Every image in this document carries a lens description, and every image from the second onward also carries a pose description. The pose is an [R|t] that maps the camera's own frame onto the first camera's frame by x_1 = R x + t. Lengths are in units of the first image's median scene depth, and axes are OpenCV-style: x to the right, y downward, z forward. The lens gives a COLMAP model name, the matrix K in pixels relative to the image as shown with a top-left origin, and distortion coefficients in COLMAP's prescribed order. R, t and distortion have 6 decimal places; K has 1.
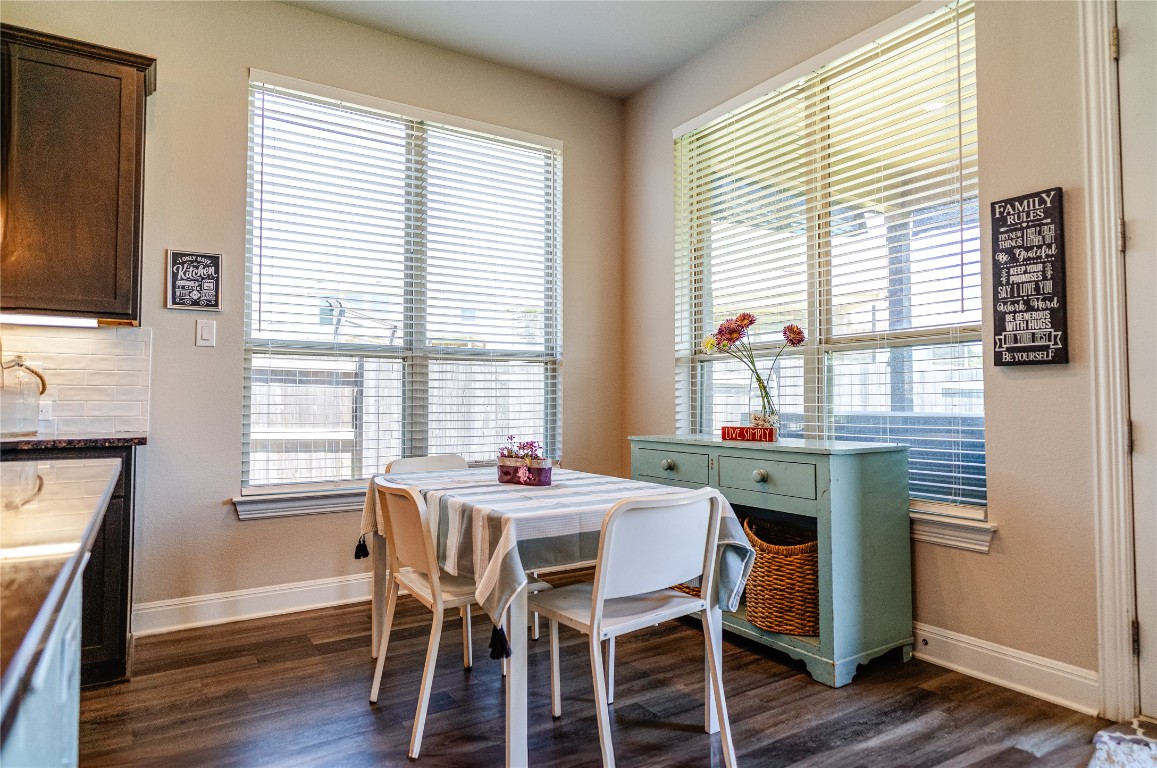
lens RADIAL K [[724.1, 0, 585.1], [0, 724.1, 367.6], [0, 0, 1]] dist [-0.005141, 0.003595]
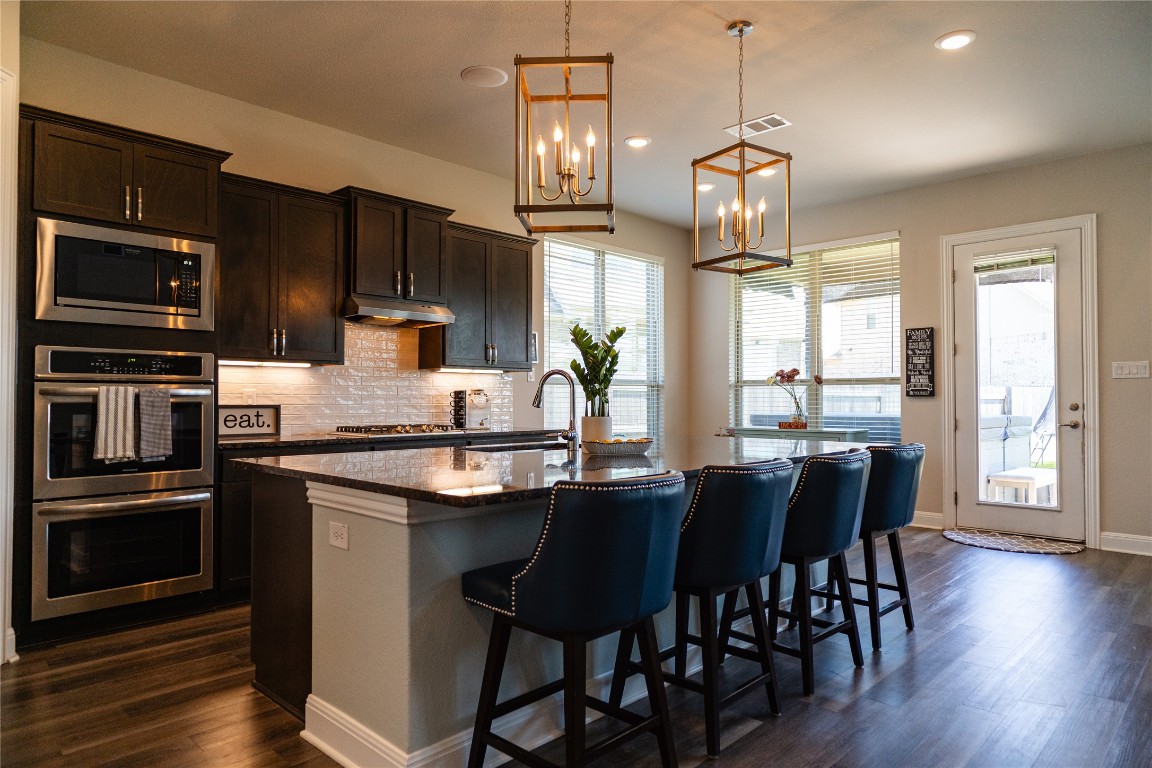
lens RADIAL K [[721.0, 0, 590.8], [0, 721.0, 380.8], [0, 0, 1]] dist [-0.005141, 0.003595]
pose [[0.969802, 0.006716, 0.243803, -1.064031], [-0.012310, 0.999695, 0.021425, -0.094362], [-0.243585, -0.023779, 0.969588, -1.104062]]
